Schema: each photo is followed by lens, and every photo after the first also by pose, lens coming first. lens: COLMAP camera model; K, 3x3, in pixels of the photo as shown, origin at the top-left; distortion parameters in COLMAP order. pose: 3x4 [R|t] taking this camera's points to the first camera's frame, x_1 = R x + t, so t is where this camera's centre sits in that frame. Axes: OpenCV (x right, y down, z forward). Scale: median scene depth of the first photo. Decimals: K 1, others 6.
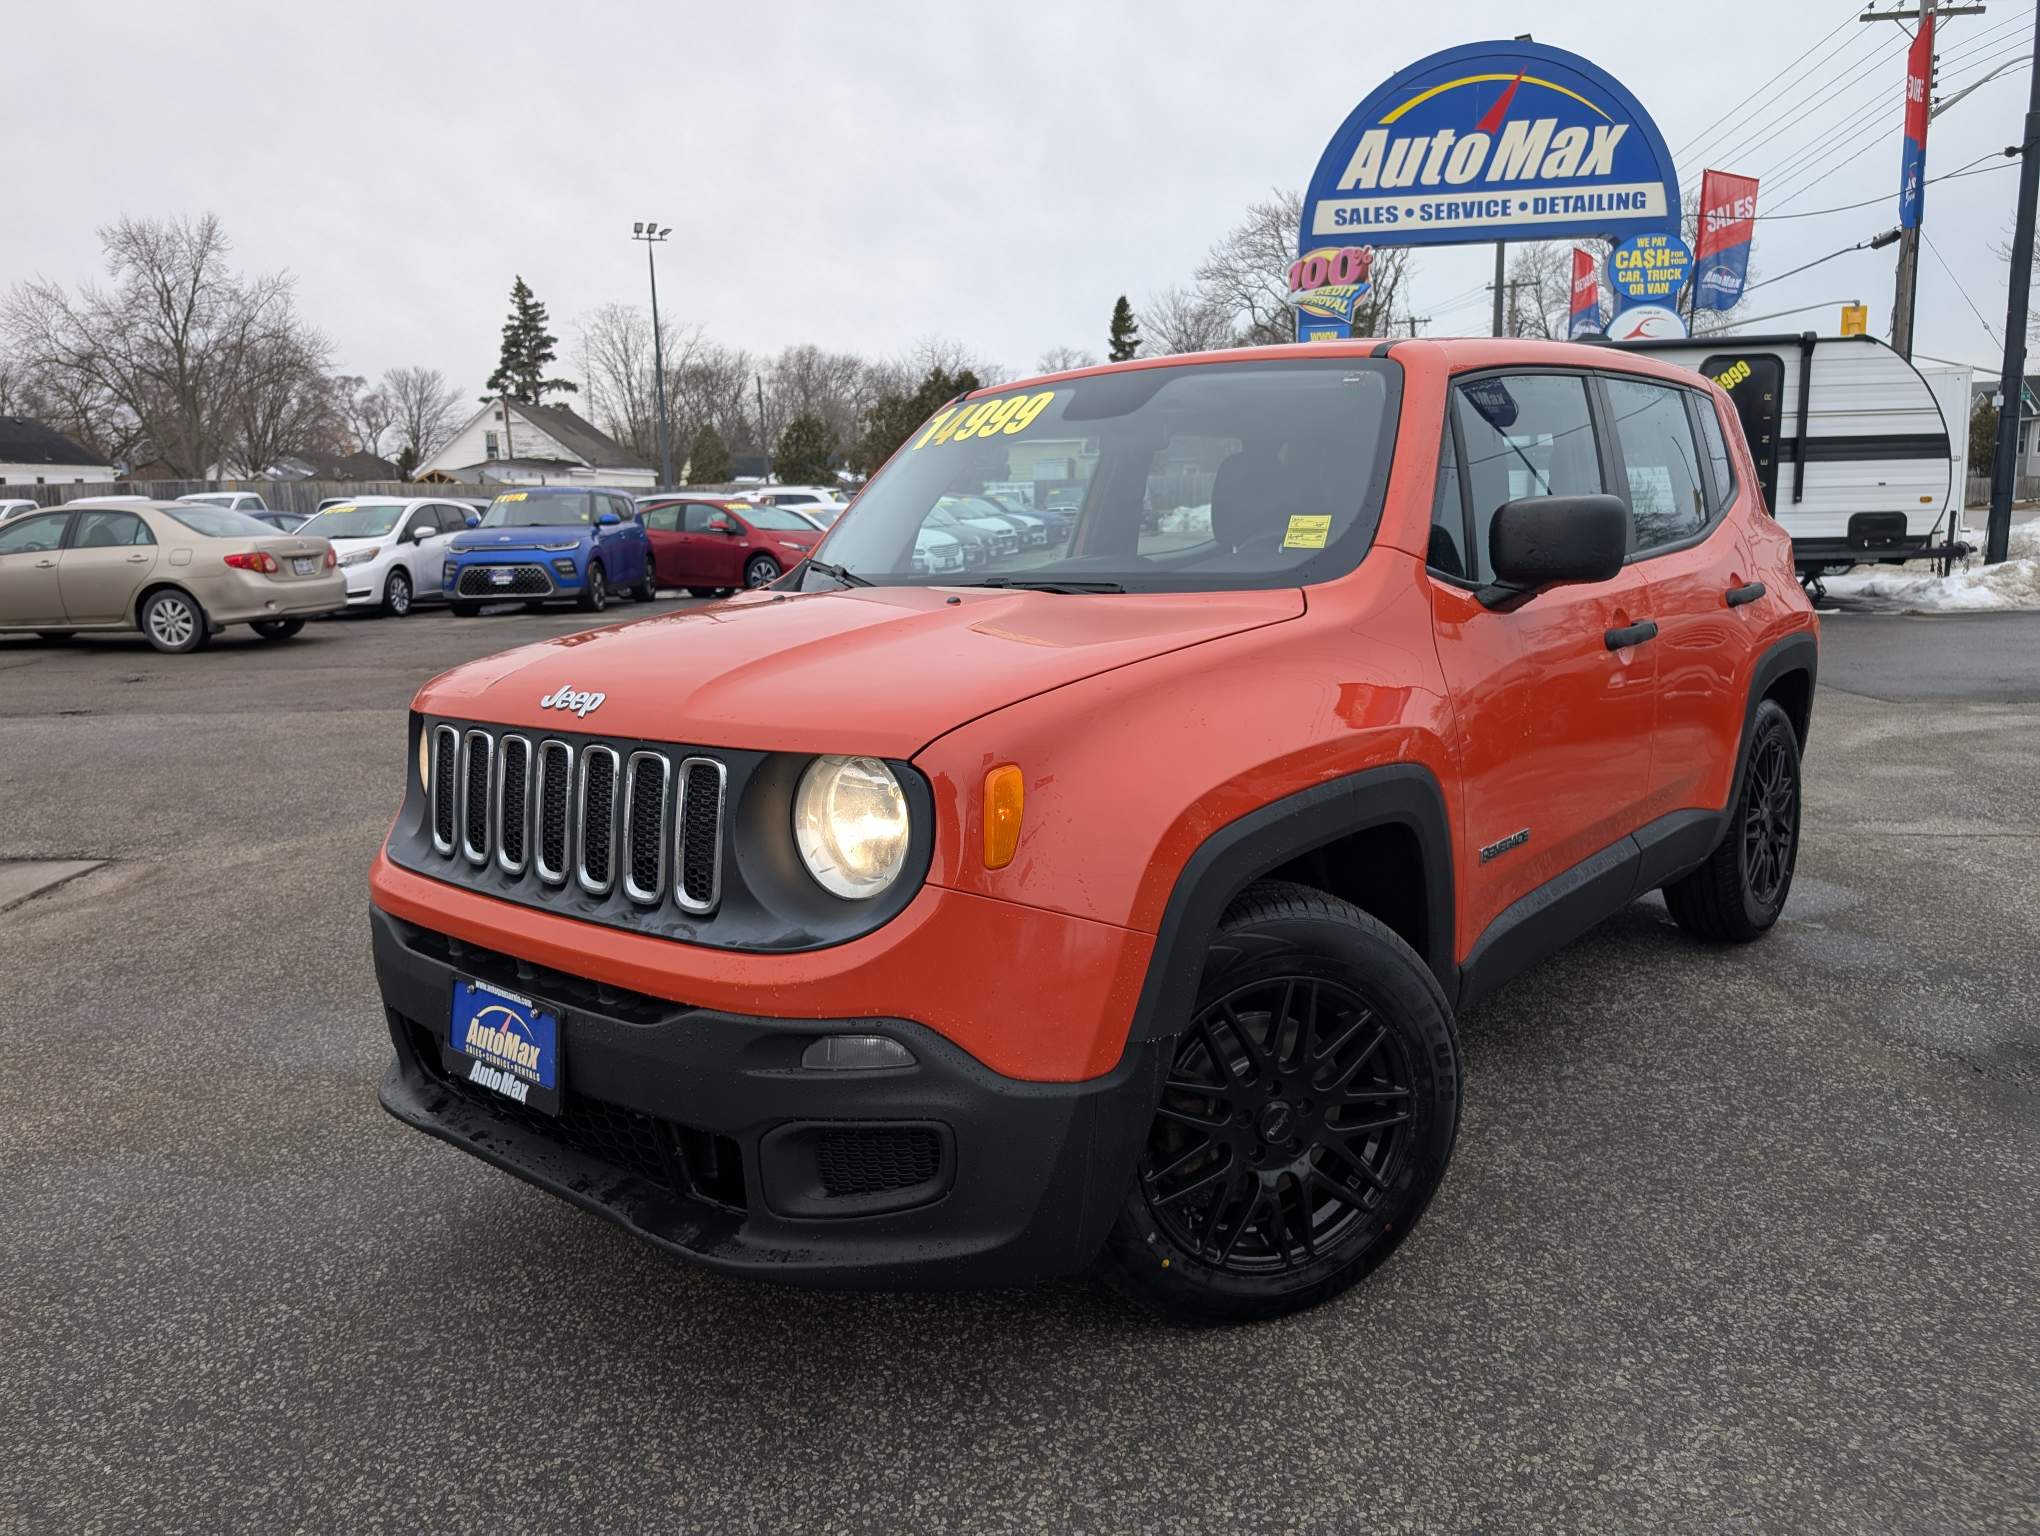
lens RADIAL K [[1501.5, 0, 1005.9], [0, 1501.5, 774.0], [0, 0, 1]] dist [0.013828, -0.012040]
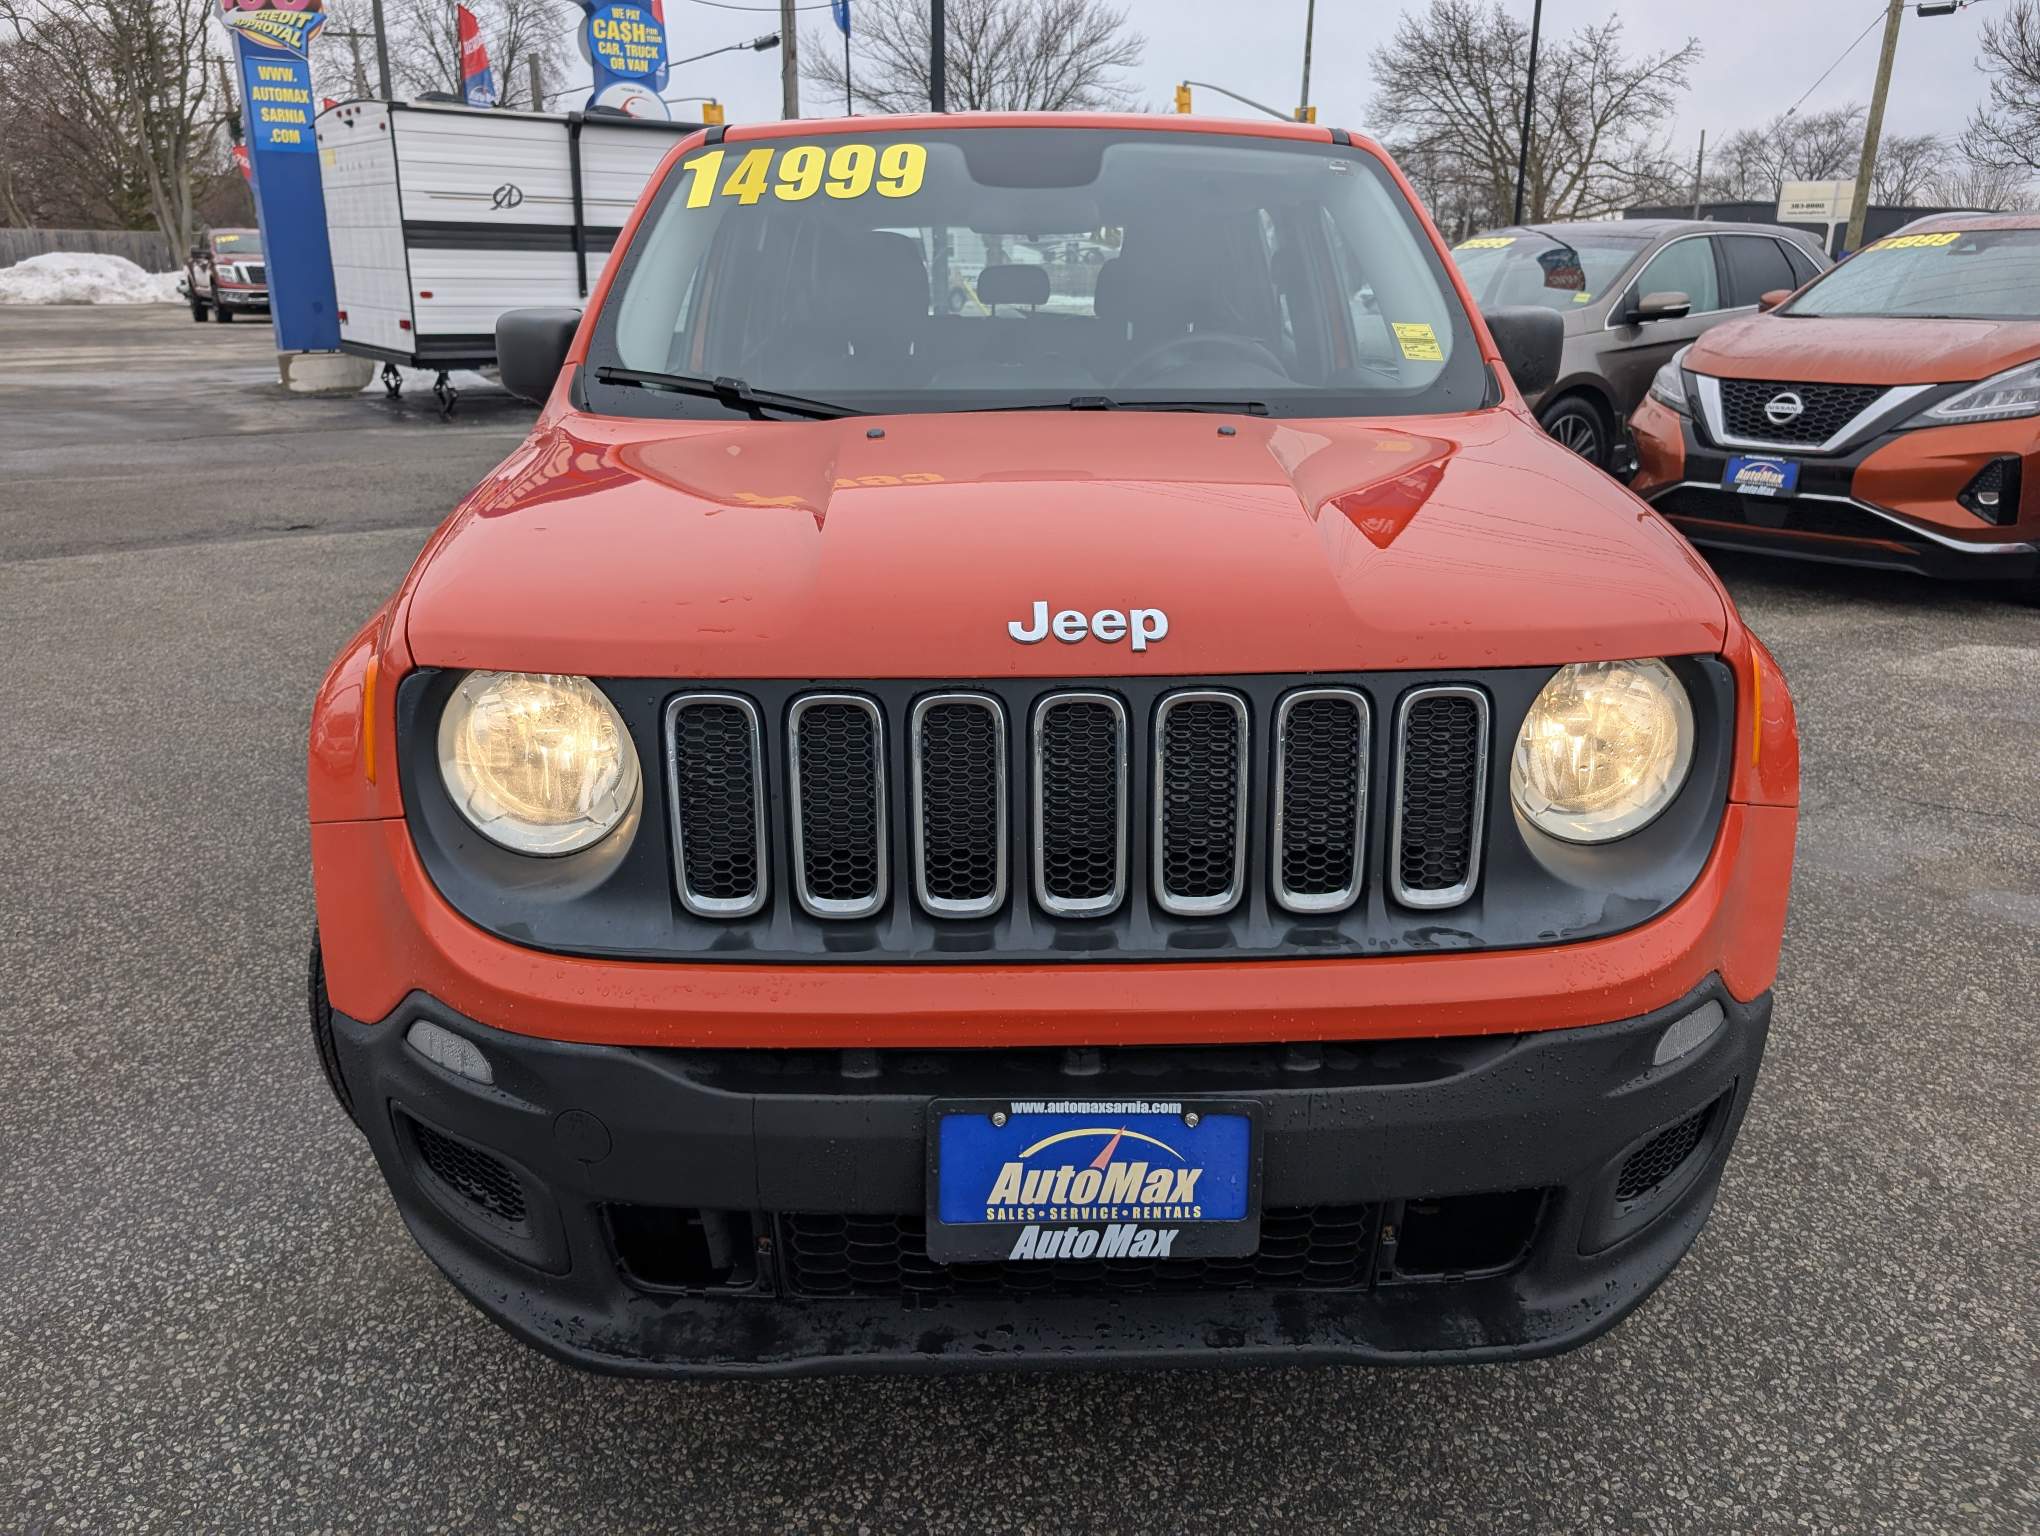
lens RADIAL K [[1501.5, 0, 1020.9], [0, 1501.5, 771.0], [0, 0, 1]] dist [0.013828, -0.012040]
pose [[0.725671, -0.182060, 0.663518, -0.726457], [0.091817, 0.981355, 0.168853, -0.096972], [-0.681888, -0.061610, 0.728857, 0.561718]]
